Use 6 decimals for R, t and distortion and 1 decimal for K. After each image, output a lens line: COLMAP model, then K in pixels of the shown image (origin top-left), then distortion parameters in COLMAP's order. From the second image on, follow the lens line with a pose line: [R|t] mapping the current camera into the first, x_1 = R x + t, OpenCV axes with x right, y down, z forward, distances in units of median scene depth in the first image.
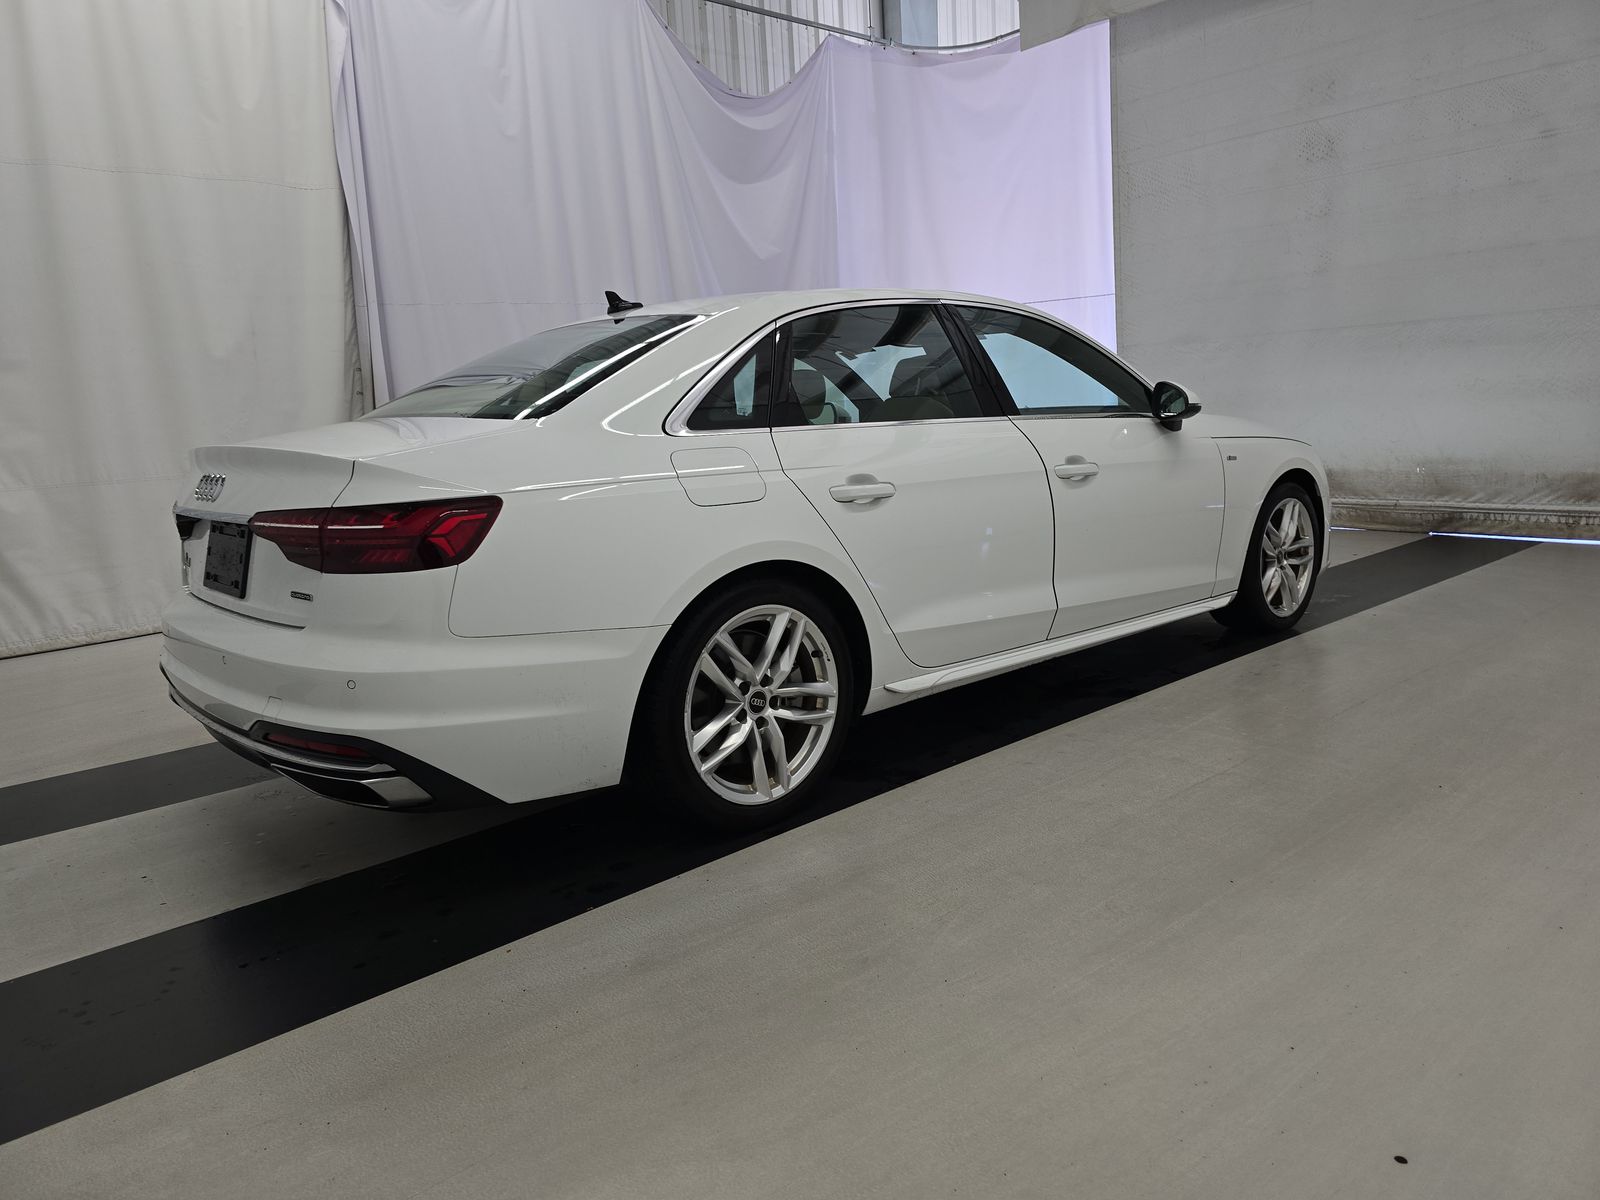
lens RADIAL K [[1090.4, 0, 809.2], [0, 1090.4, 606.1], [0, 0, 1]] dist [0.027122, -0.005390]
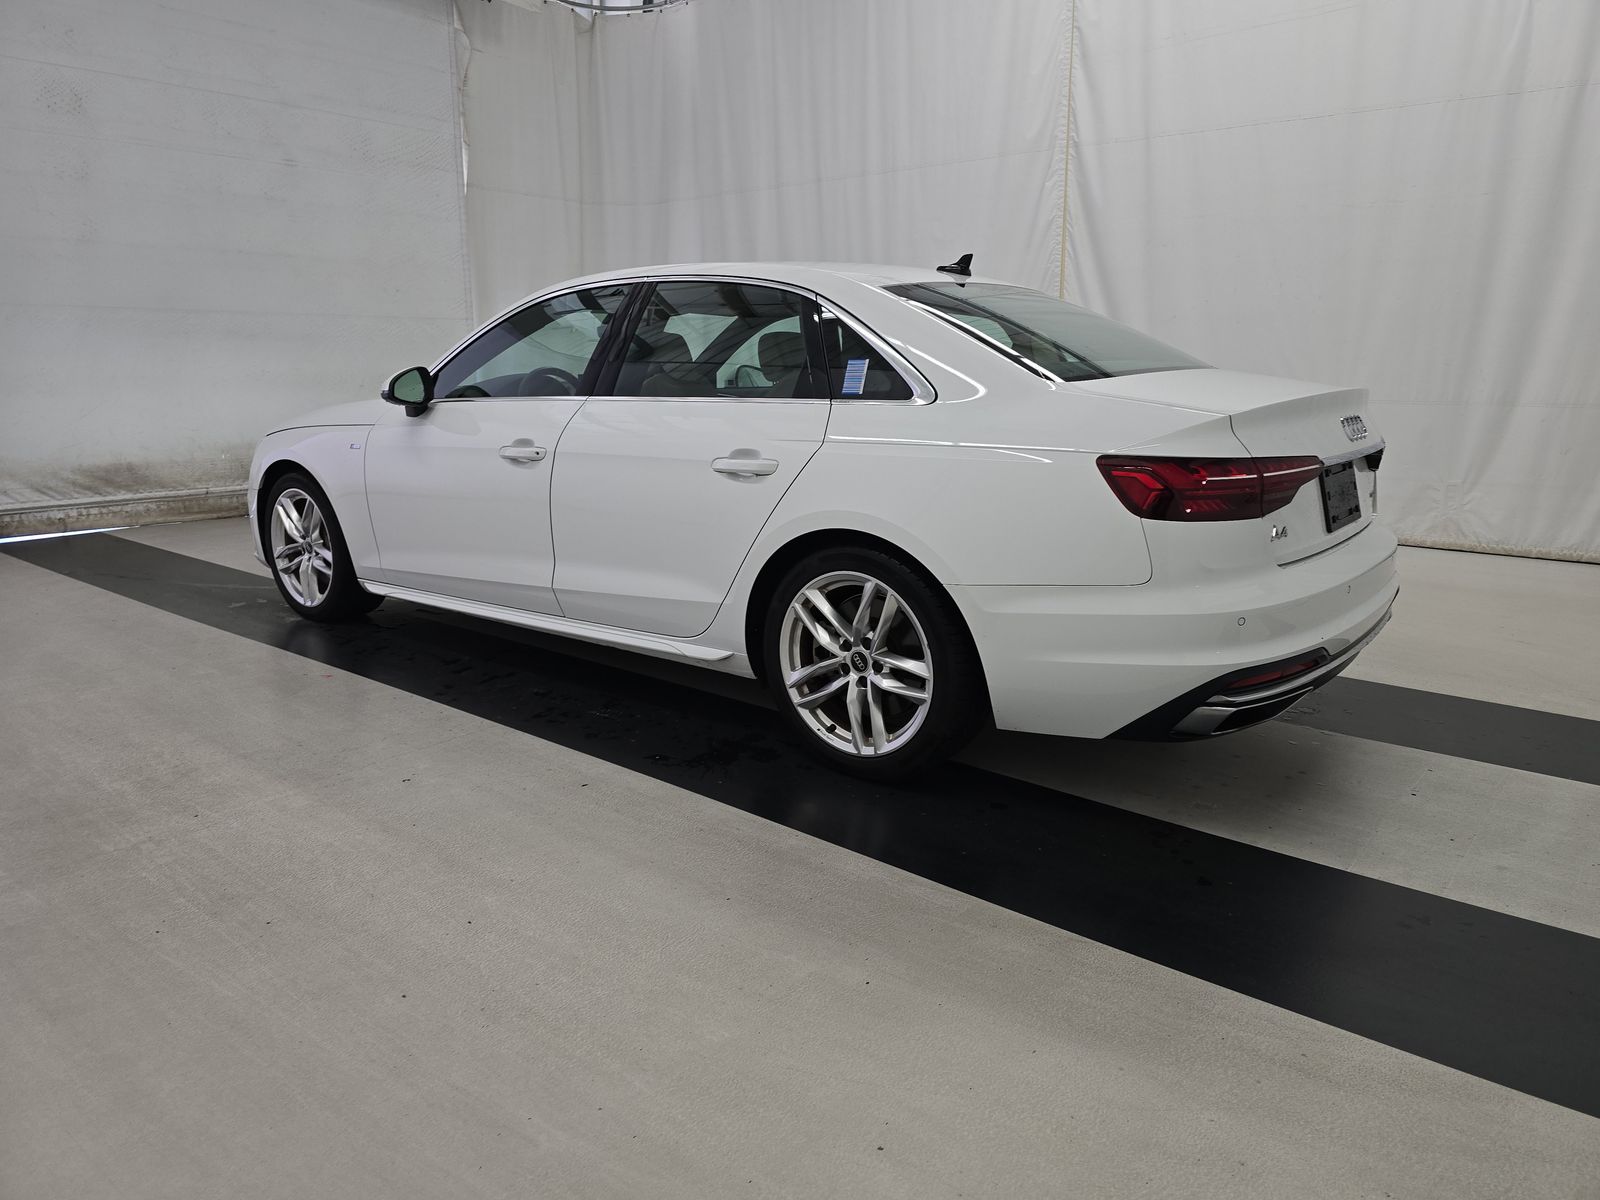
lens RADIAL K [[1090.4, 0, 809.2], [0, 1090.4, 606.1], [0, 0, 1]] dist [0.027122, -0.005390]
pose [[-0.134004, -0.180003, 0.974496, -0.547367], [0.183928, 0.961761, 0.202943, -0.096068], [-0.973762, 0.206432, -0.095772, 0.585166]]
